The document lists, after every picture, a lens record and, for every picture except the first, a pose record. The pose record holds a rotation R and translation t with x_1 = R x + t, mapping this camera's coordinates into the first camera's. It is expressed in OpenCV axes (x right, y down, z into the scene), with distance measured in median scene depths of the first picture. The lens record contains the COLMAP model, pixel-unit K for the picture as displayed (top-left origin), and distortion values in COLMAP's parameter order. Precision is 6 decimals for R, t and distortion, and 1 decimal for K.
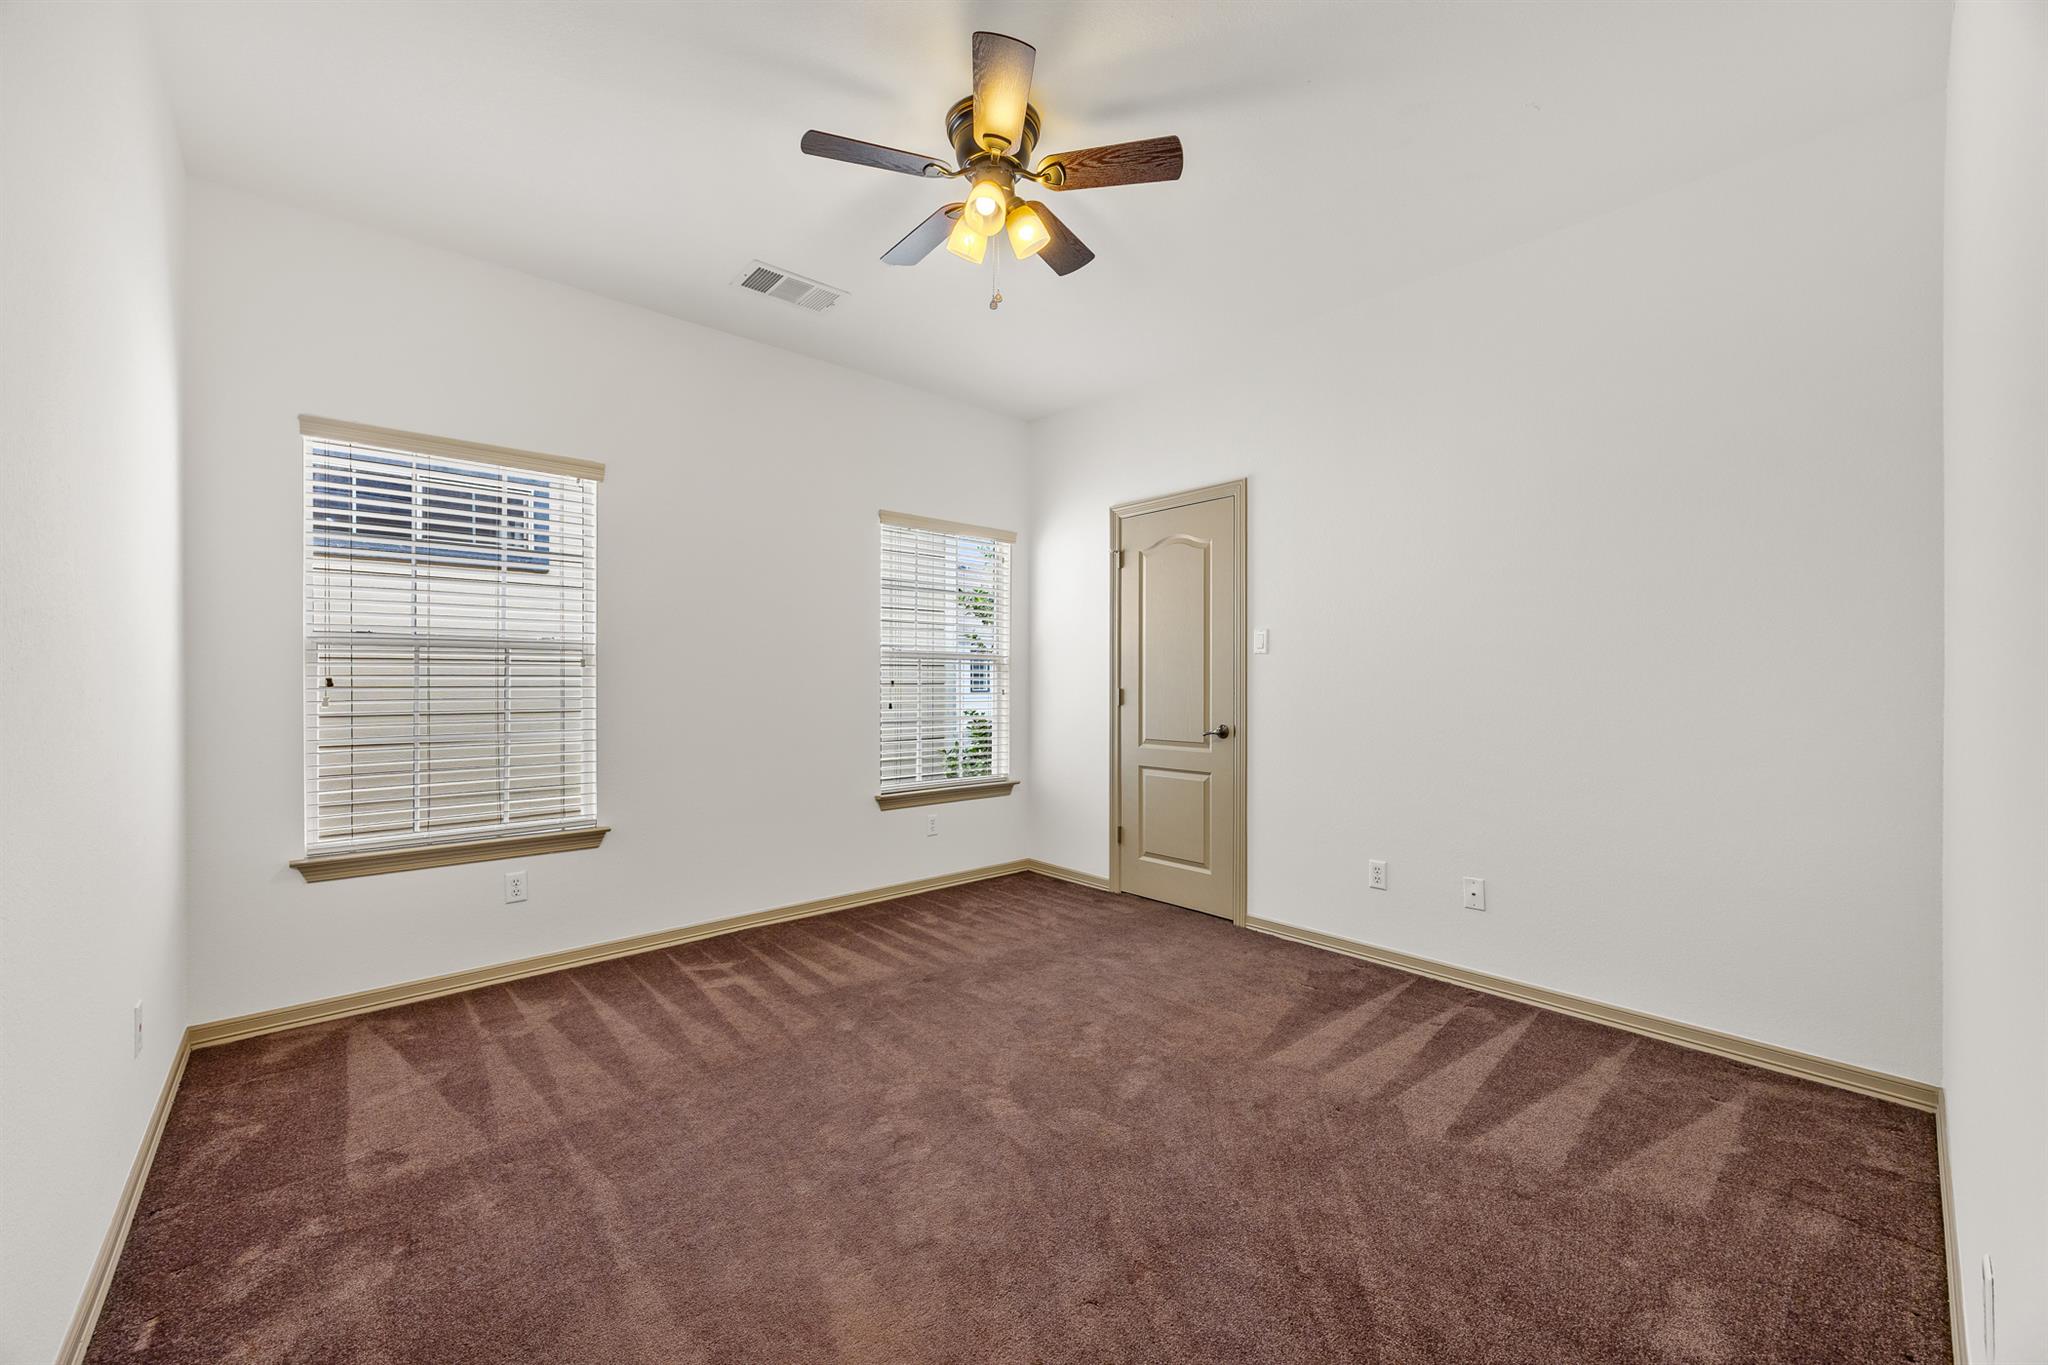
lens RADIAL K [[782.3, 0, 1029.7], [0, 782.3, 675.3], [0, 0, 1]] dist [-0.000746, -0.000198]
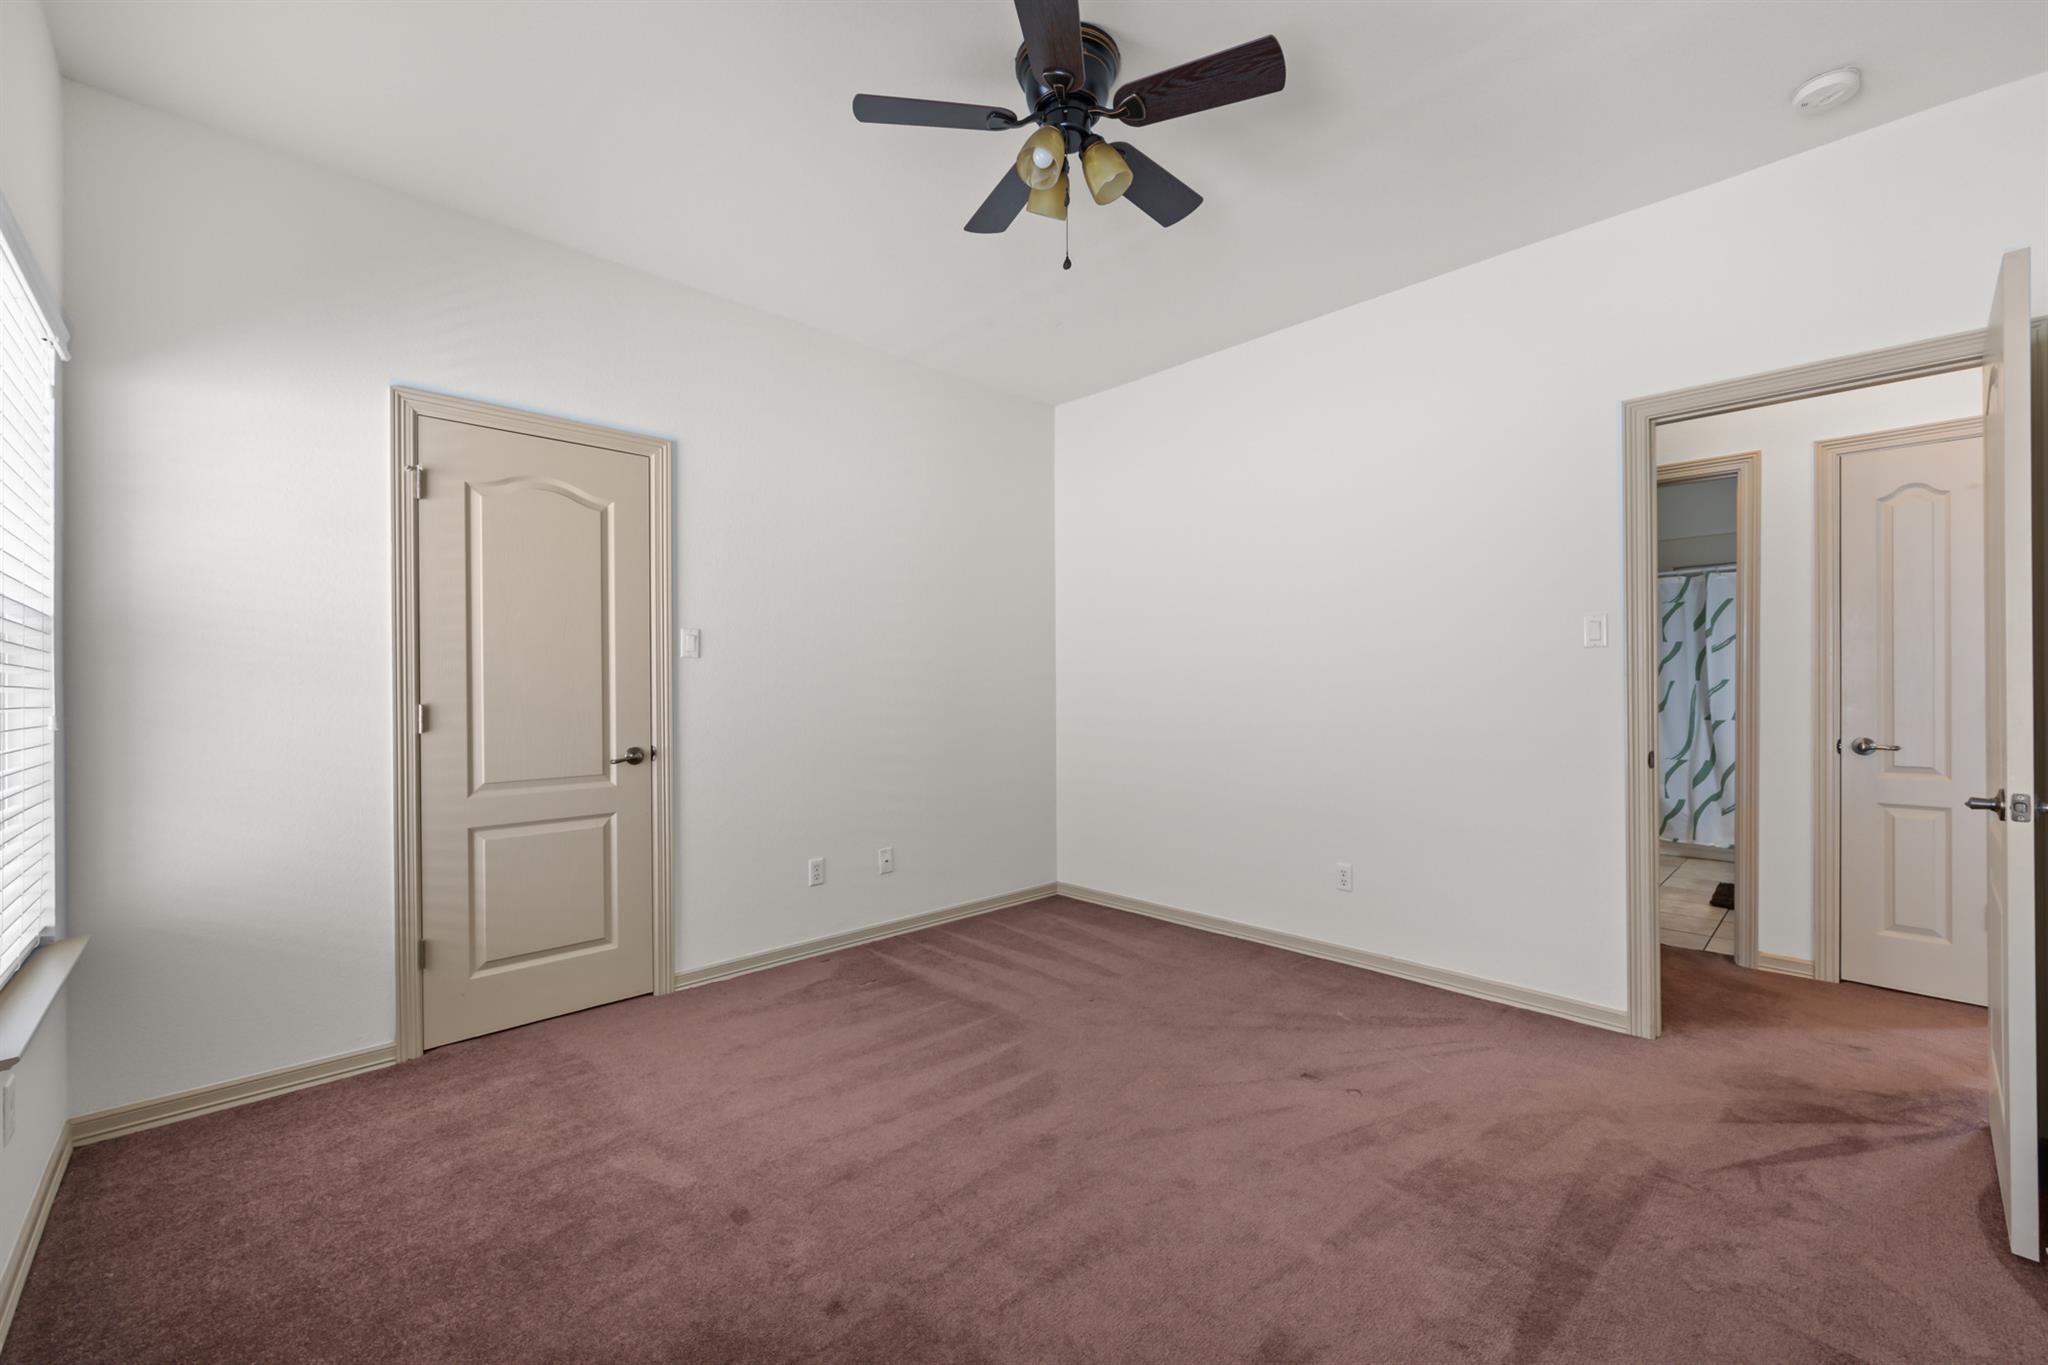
lens RADIAL K [[841.5, 0, 1032.6], [0, 841.5, 684.6], [0, 0, 1]] dist [0.001738, 0.000085]
pose [[-0.032548, -0.003889, 0.999463, -0.583096], [-0.002794, 0.999989, 0.003800, -0.002138], [-0.999466, -0.002669, -0.032559, 0.624679]]
